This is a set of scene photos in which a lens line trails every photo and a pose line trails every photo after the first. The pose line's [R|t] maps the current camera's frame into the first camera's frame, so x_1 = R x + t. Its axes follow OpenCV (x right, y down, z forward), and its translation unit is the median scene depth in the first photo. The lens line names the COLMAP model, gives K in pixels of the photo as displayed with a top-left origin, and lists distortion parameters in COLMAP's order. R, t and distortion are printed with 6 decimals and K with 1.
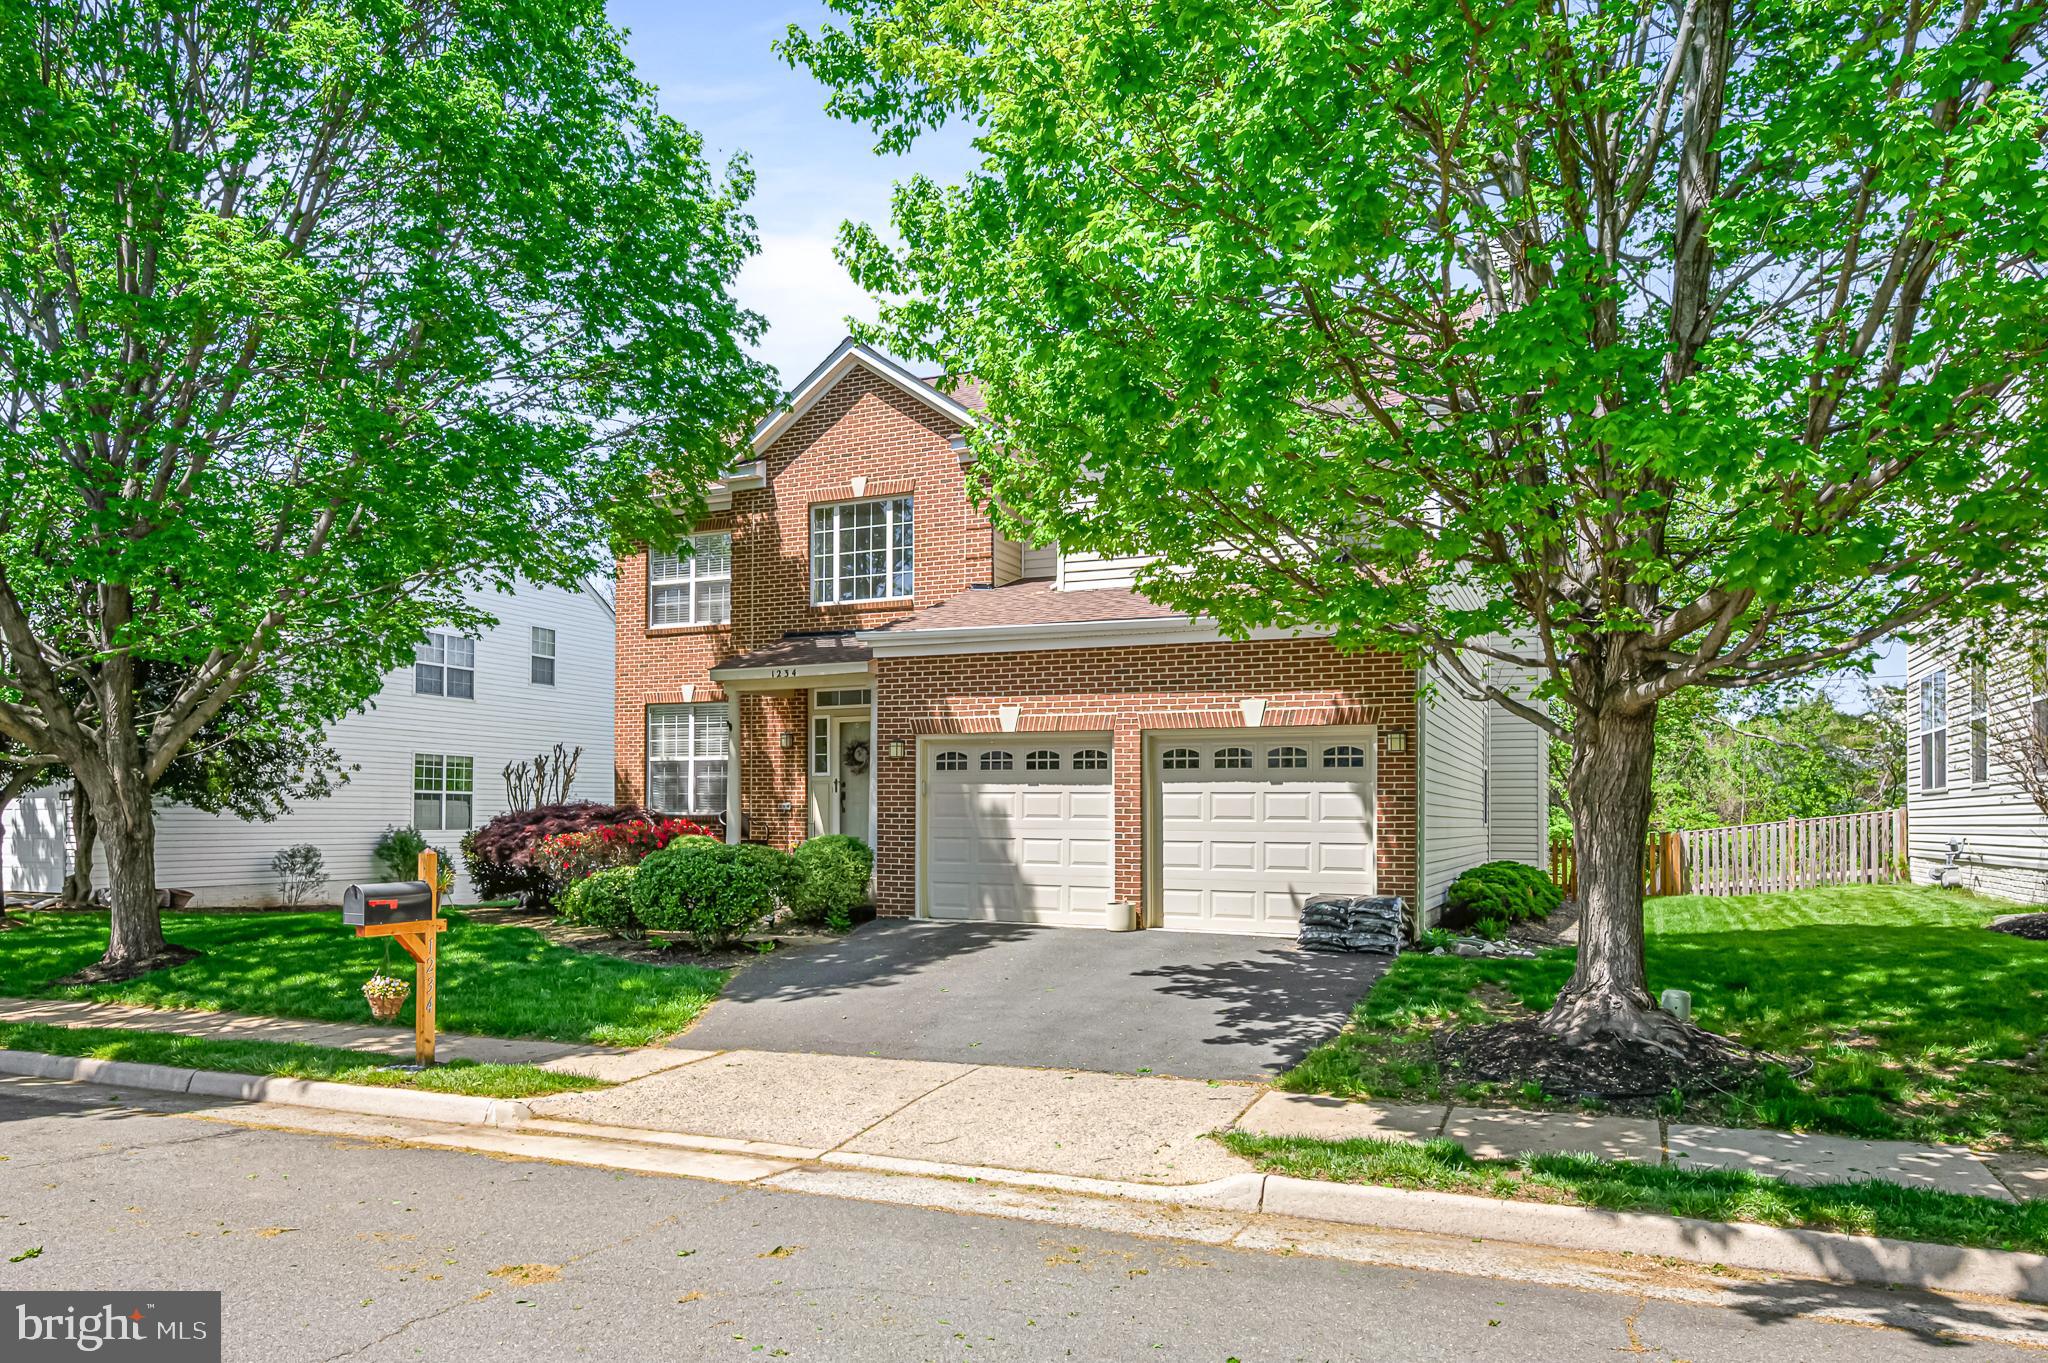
lens RADIAL K [[1194.5, 0, 1027.4], [0, 1194.5, 805.9], [0, 0, 1]] dist [-0.001080, -0.000418]
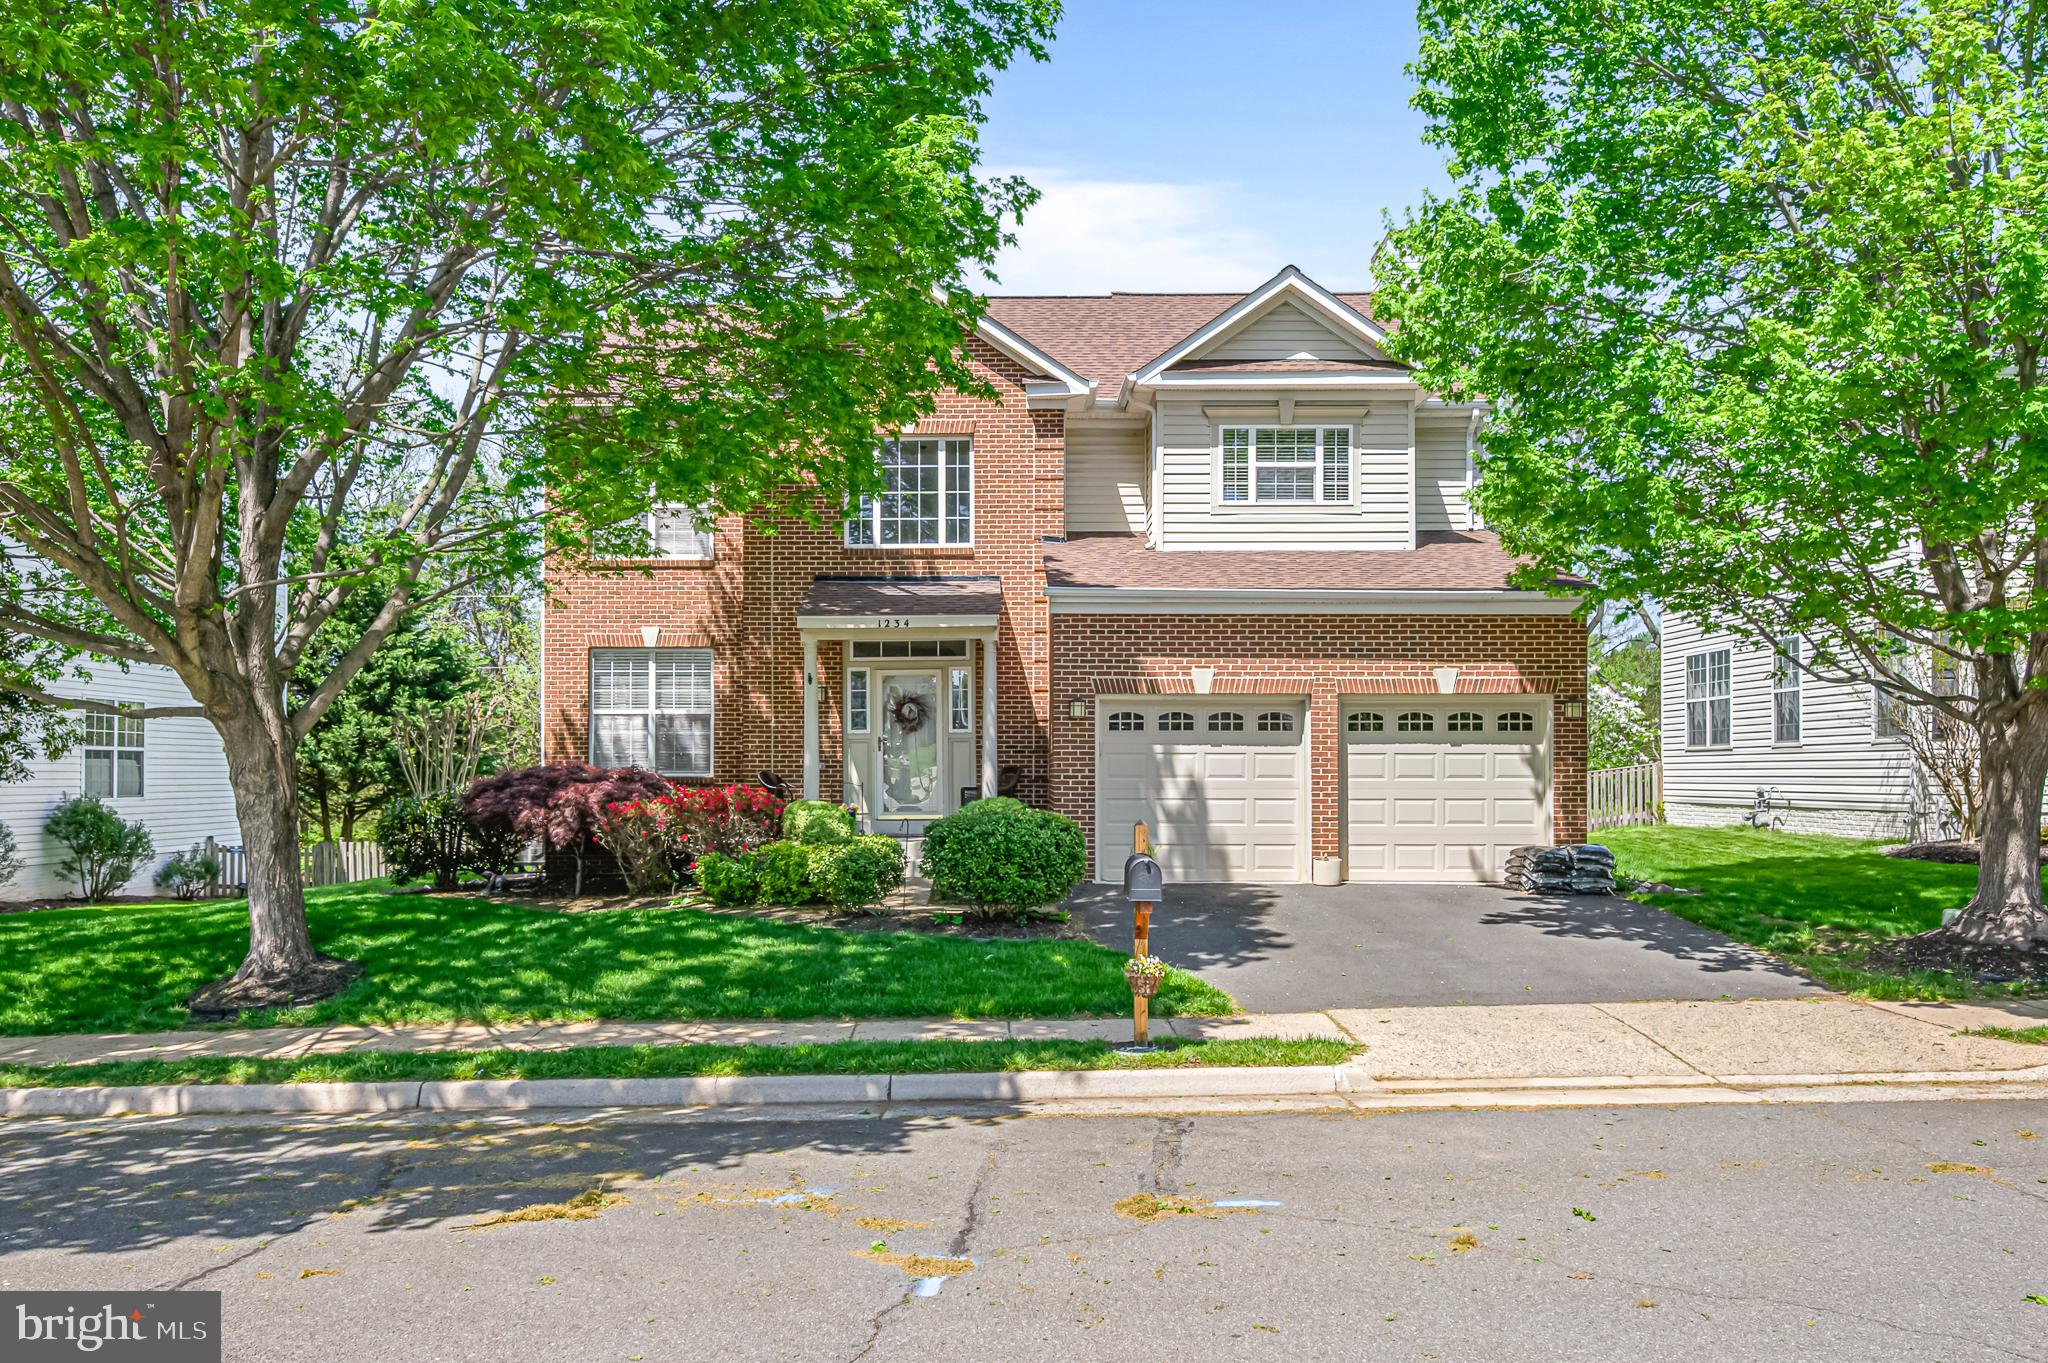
lens RADIAL K [[1308.6, 0, 1007.4], [0, 1308.6, 742.4], [0, 0, 1]] dist [0.000286, 0.004907]
pose [[0.928503, 0.000578, 0.371324, -0.571981], [0.003554, 0.999939, -0.010446, -0.009641], [-0.371307, 0.011019, 0.928445, 0.035148]]
